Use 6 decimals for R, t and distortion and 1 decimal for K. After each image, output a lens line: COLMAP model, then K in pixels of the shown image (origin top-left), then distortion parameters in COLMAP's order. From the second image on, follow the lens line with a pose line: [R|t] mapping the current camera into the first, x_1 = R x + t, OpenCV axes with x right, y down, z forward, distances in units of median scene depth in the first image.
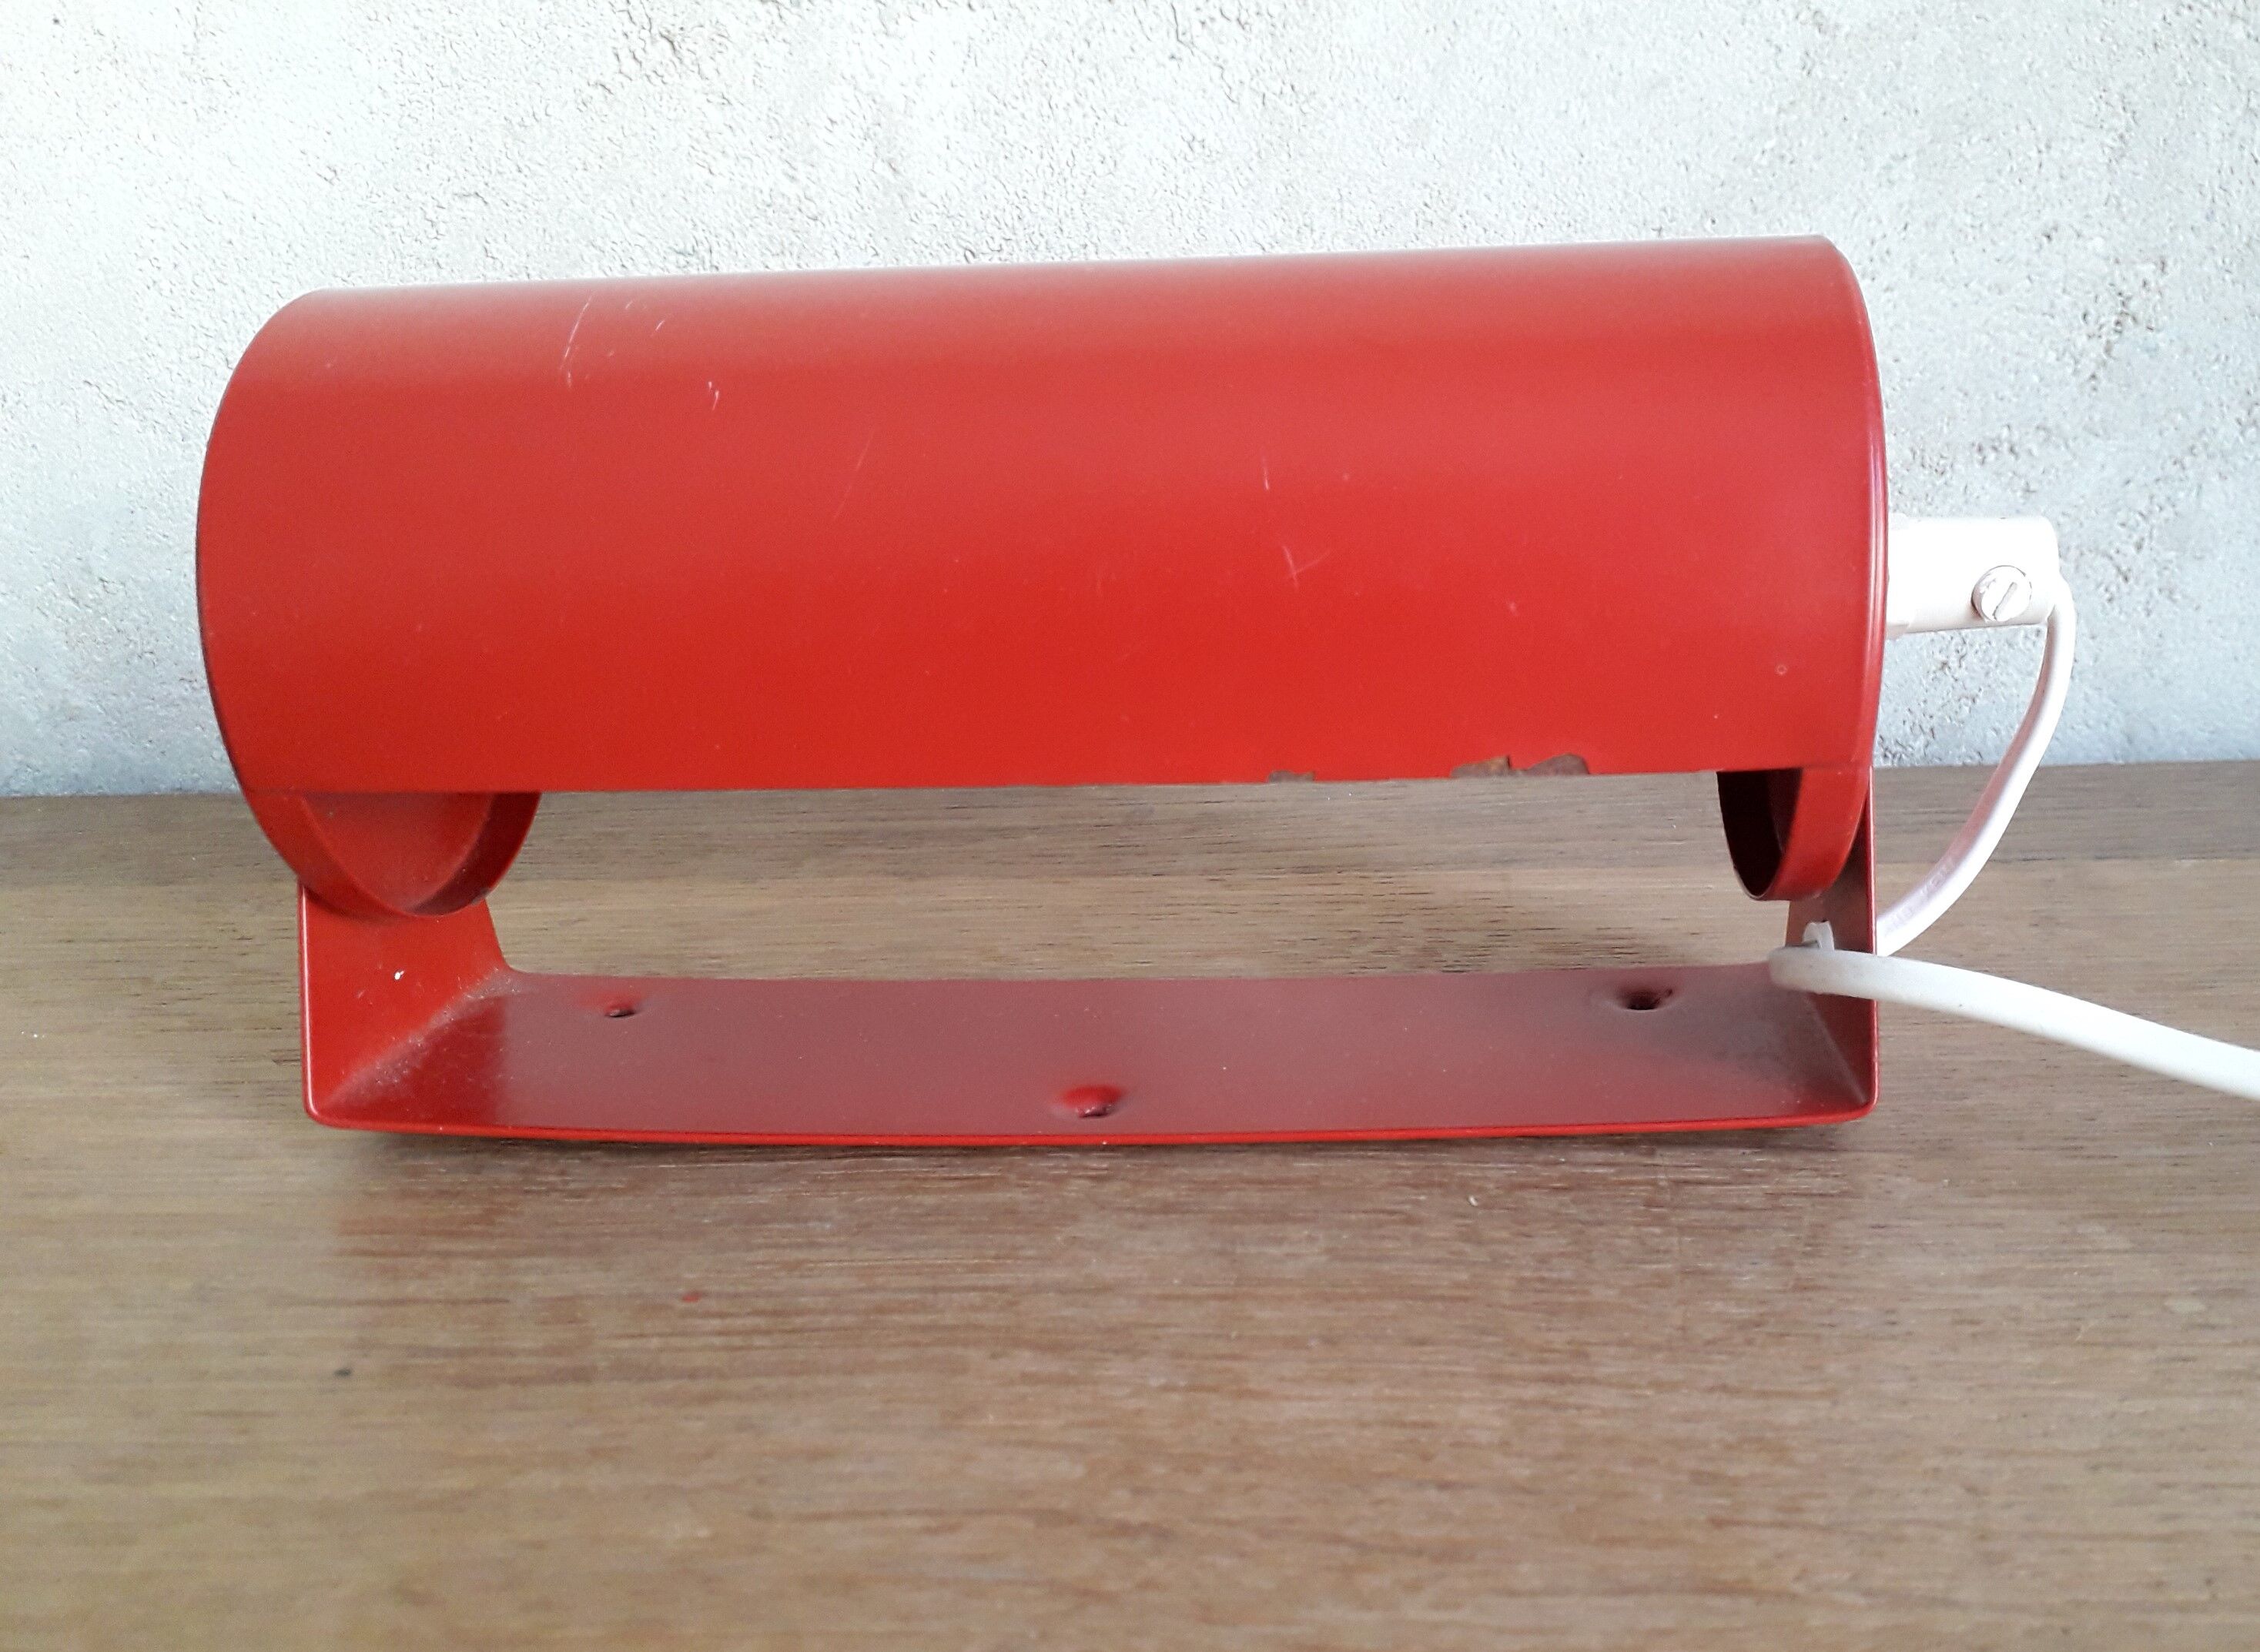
lens RADIAL K [[2047.0, 0, 1254.8], [0, 2047.0, 933.3], [0, 0, 1]] dist [0.022618, -0.042571]
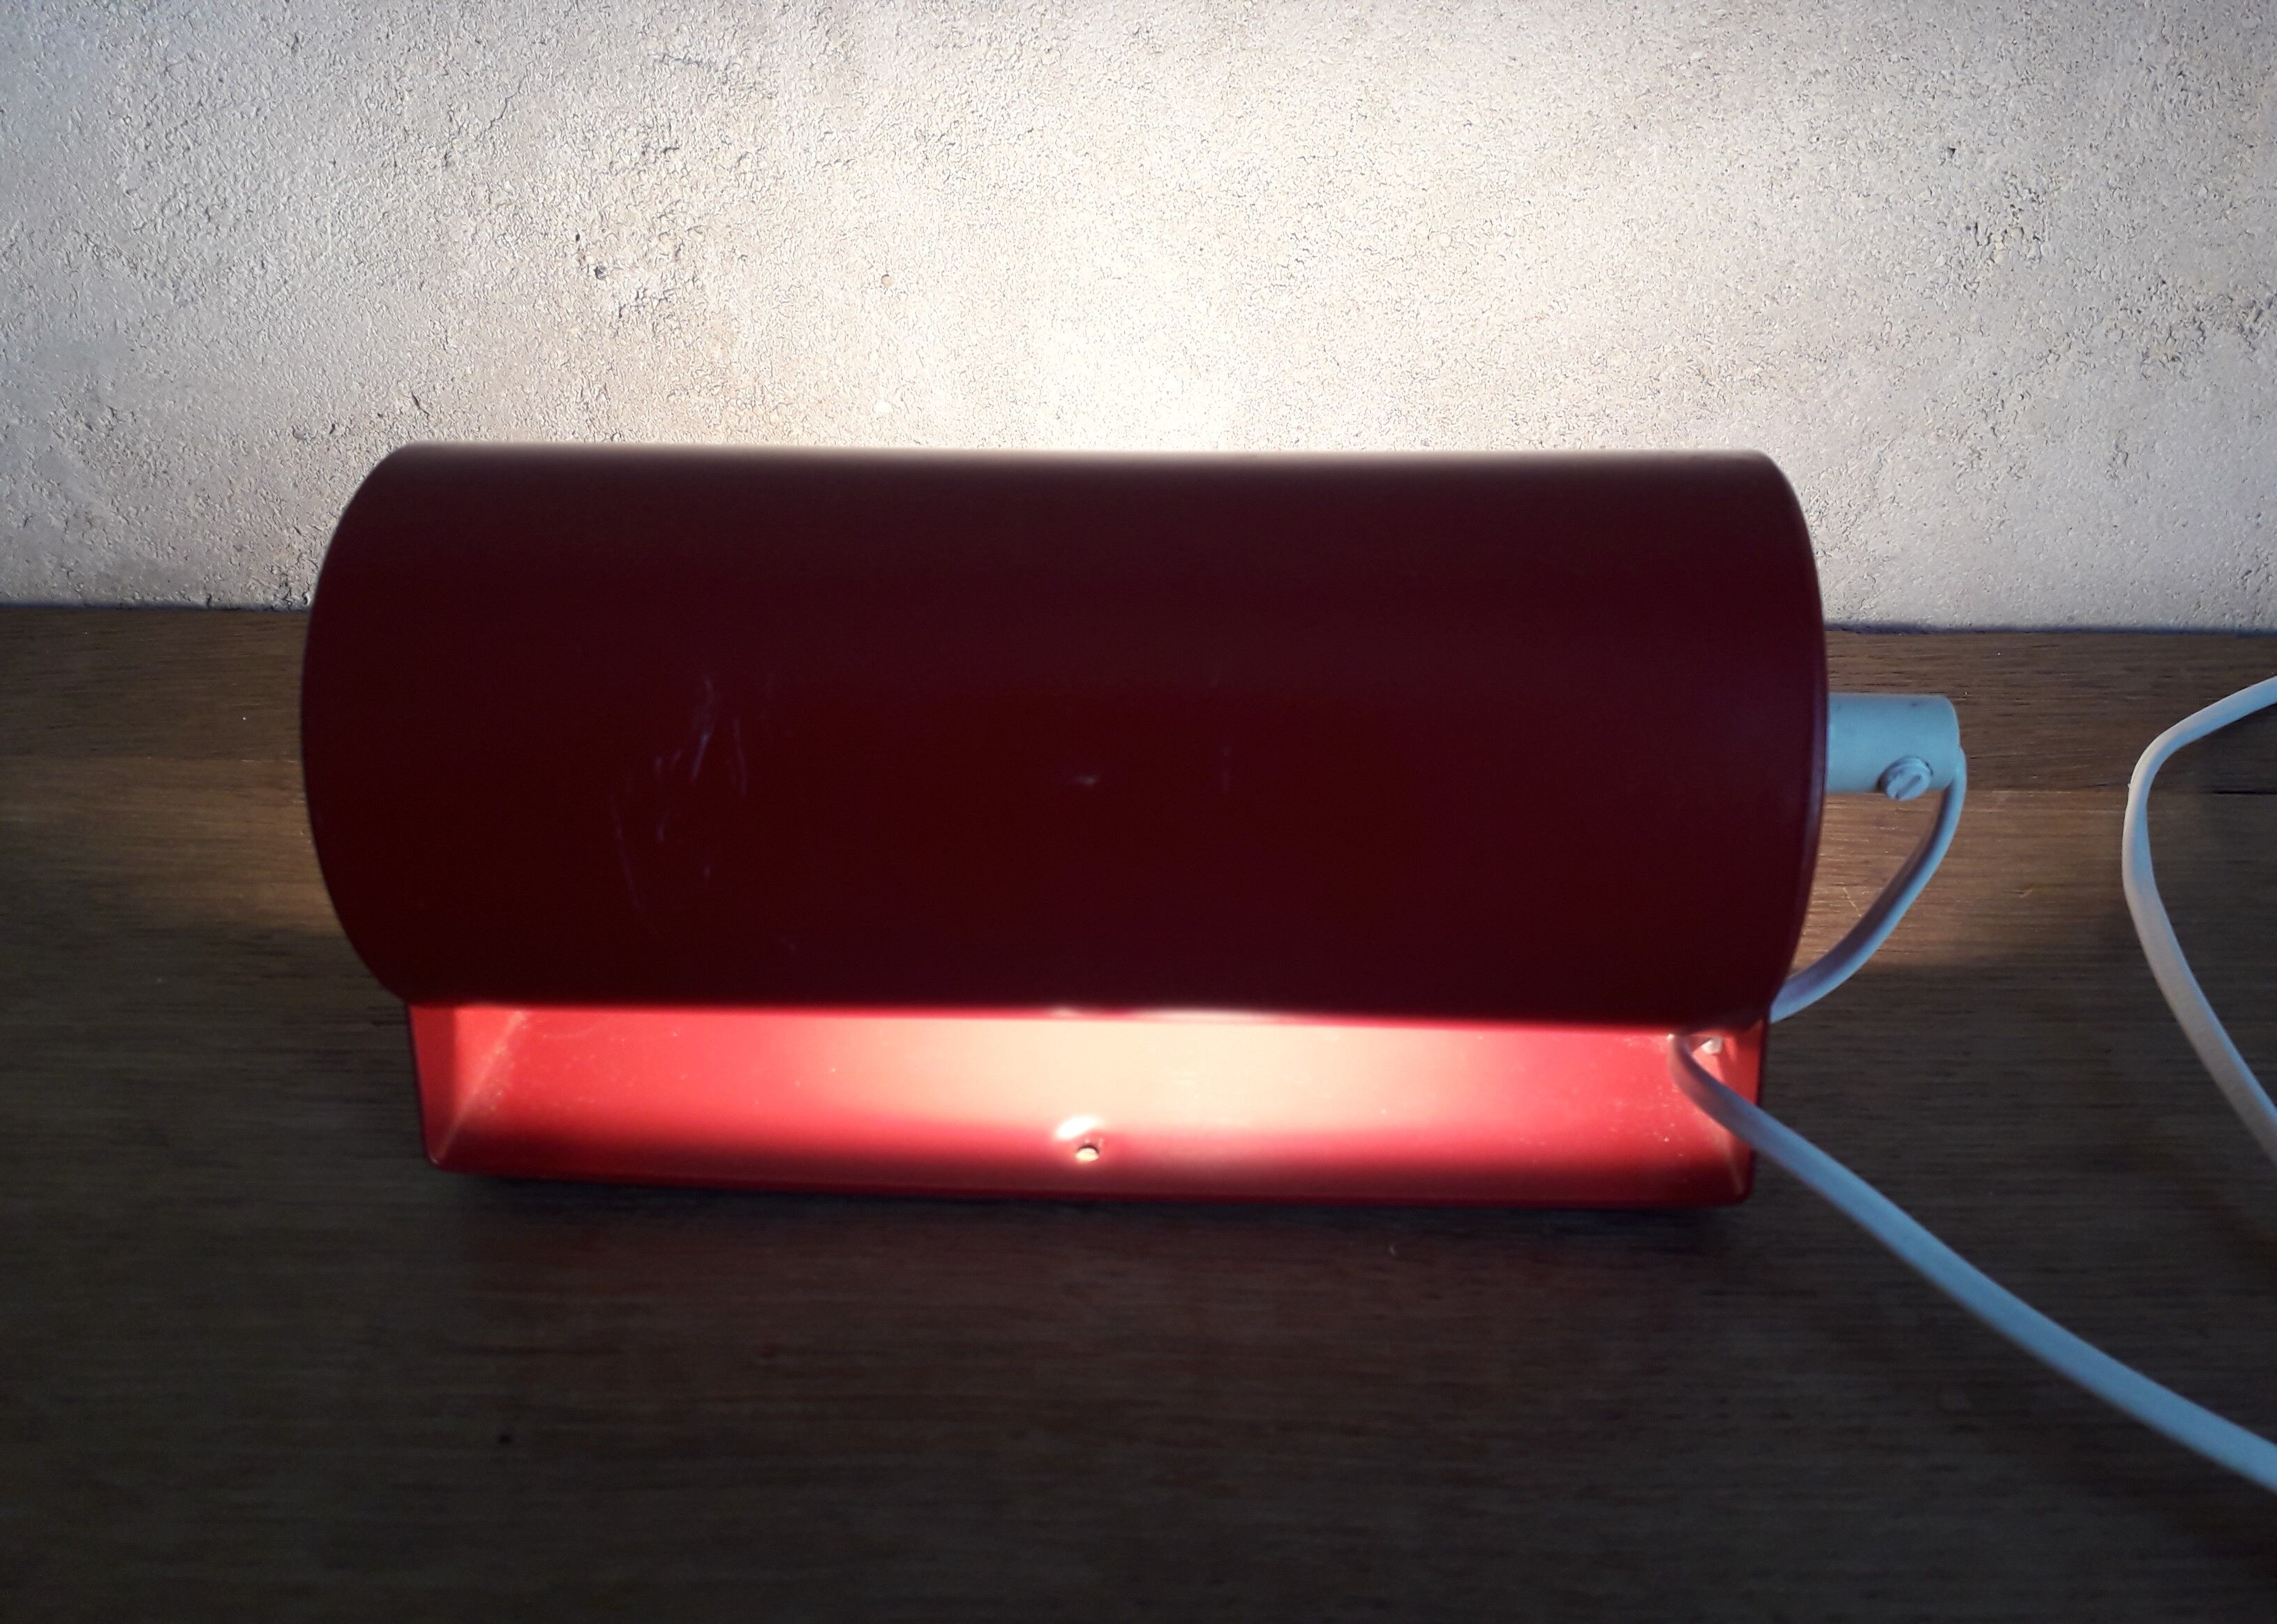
lens RADIAL K [[1857.9, 0, 1141.2], [0, 1857.9, 834.8], [0, 0, 1]] dist [0.012568, -0.021270]
pose [[0.999862, 0.008114, 0.014478, -0.078410], [-0.011719, 0.962872, 0.269704, -0.515849], [-0.011752, -0.269837, 0.962834, -0.012110]]
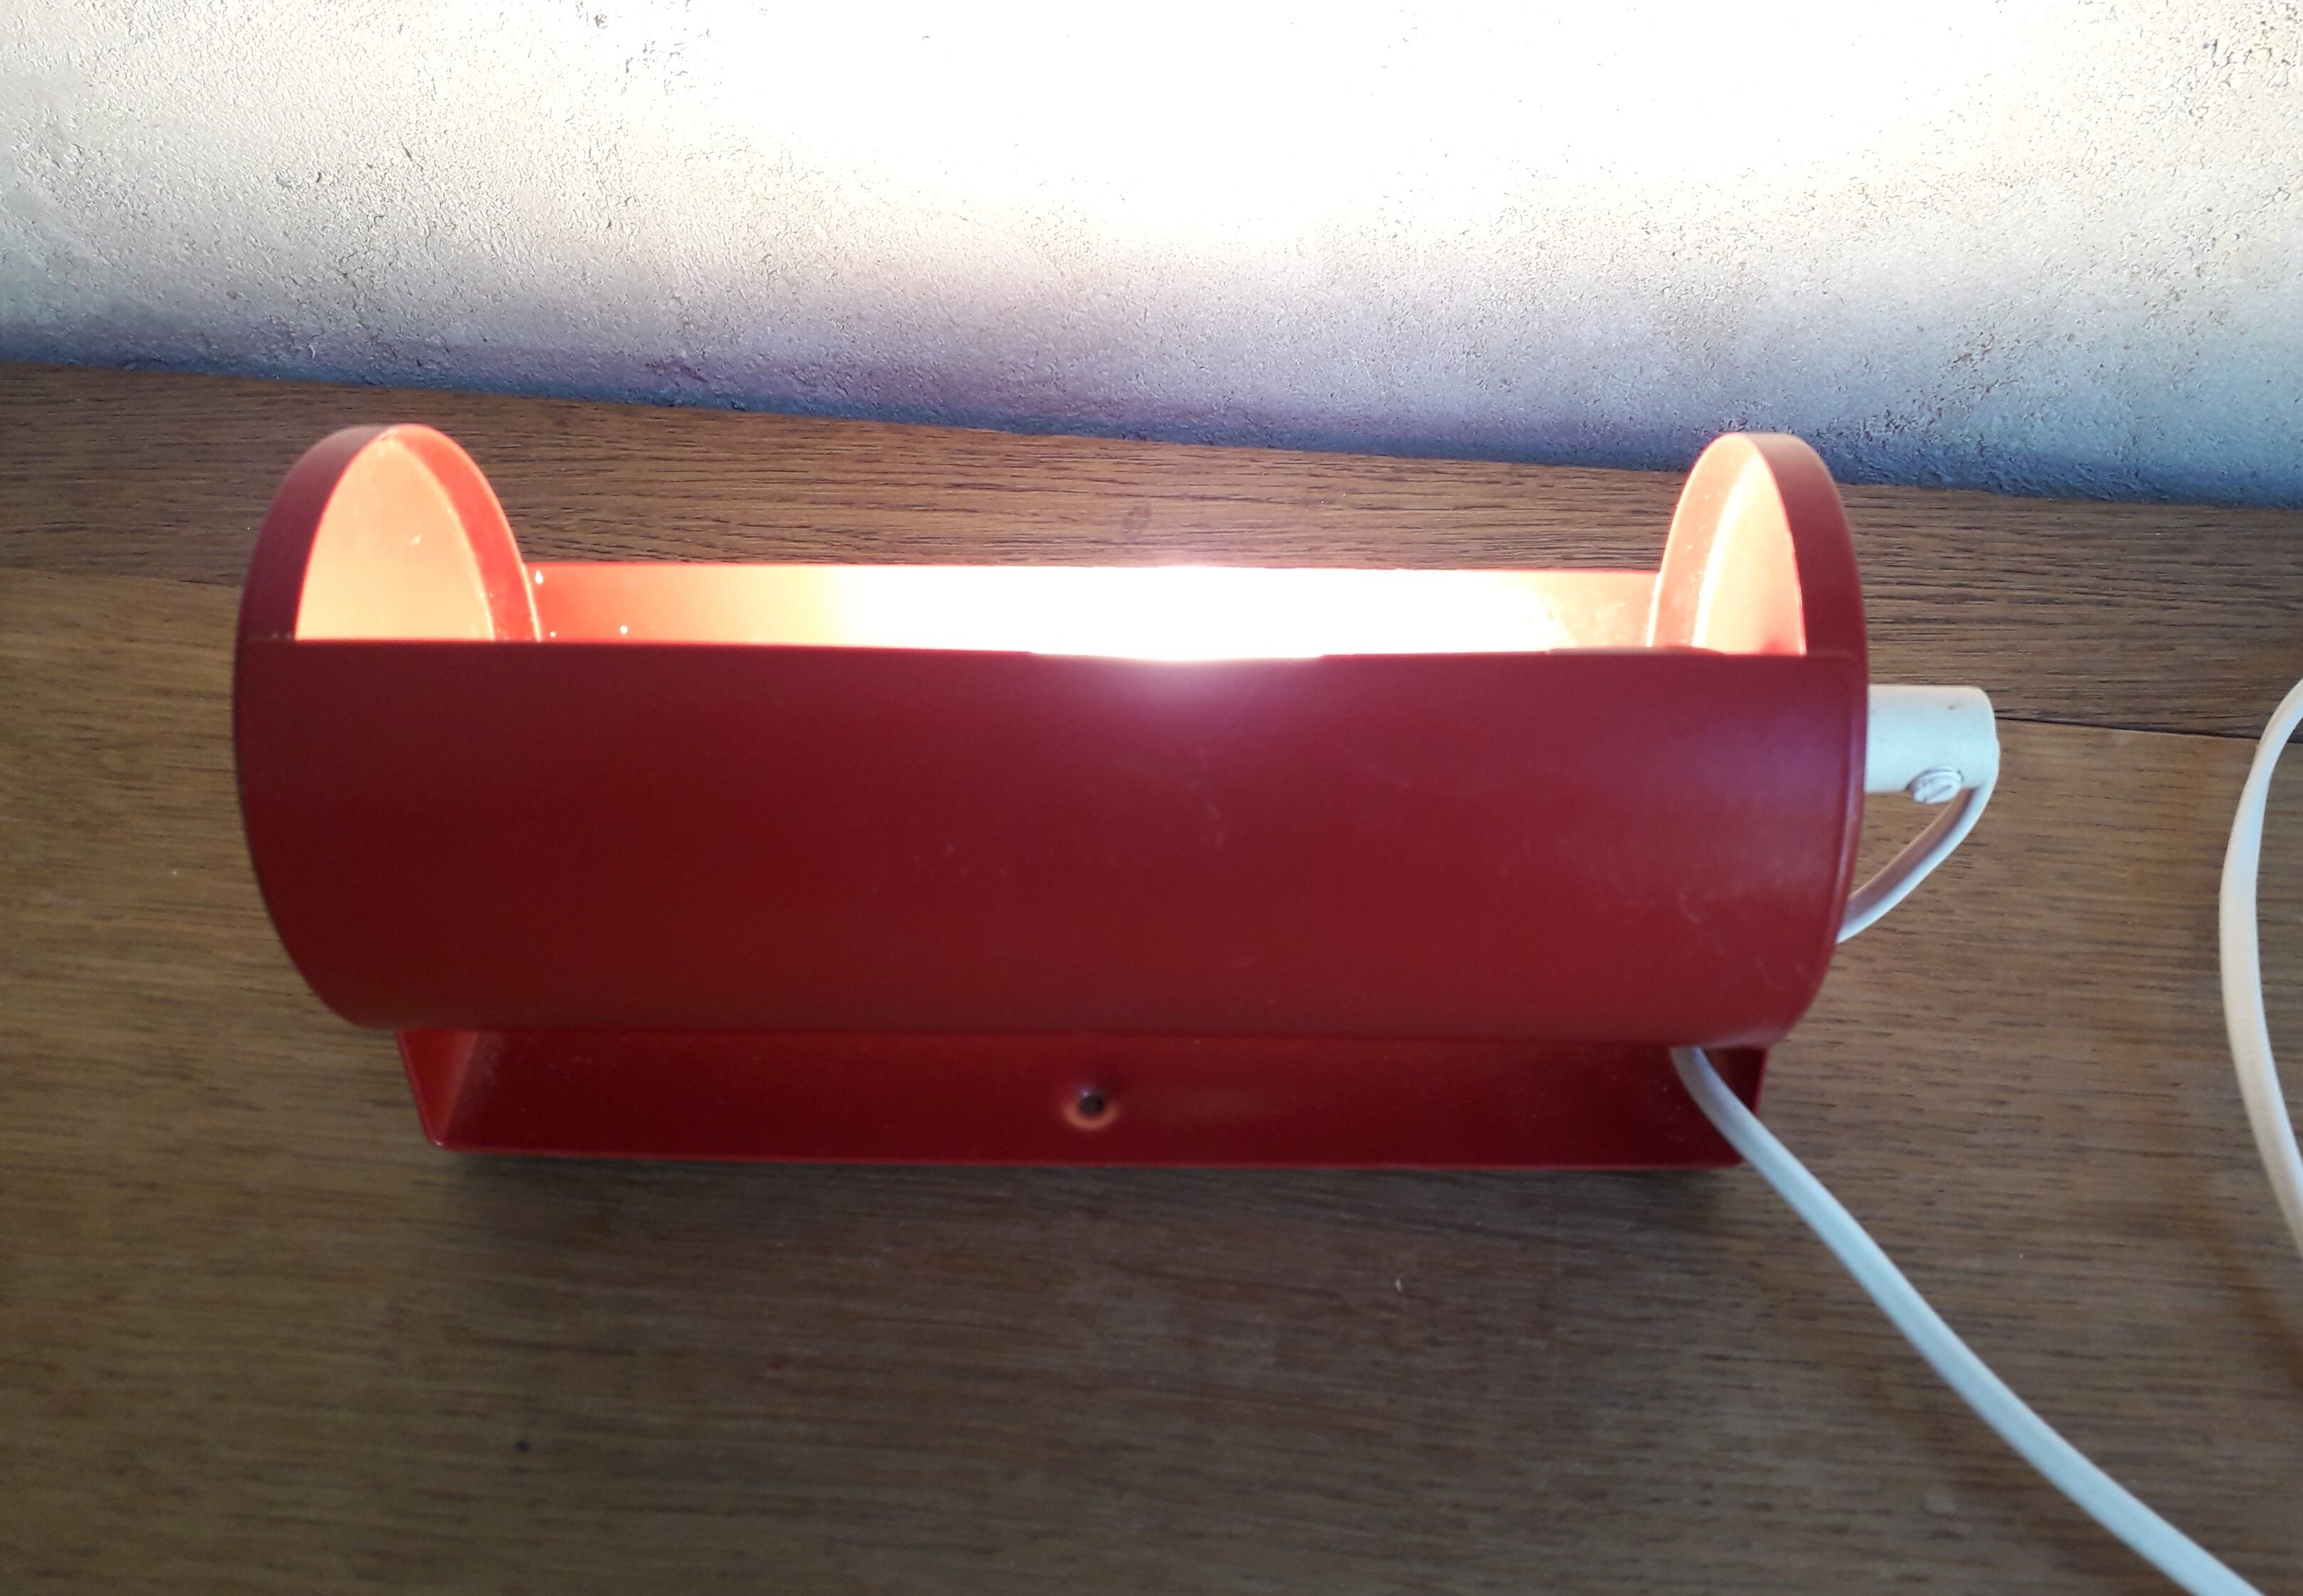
lens RADIAL K [[1901.7, 0, 1161.9], [0, 1901.7, 839.1], [0, 0, 1]] dist [0.008512, -0.019474]
pose [[0.998344, 0.053043, -0.022282, -0.029370], [-0.033589, 0.851803, 0.522785, -0.865534], [0.046709, -0.521170, 0.852174, 0.201729]]
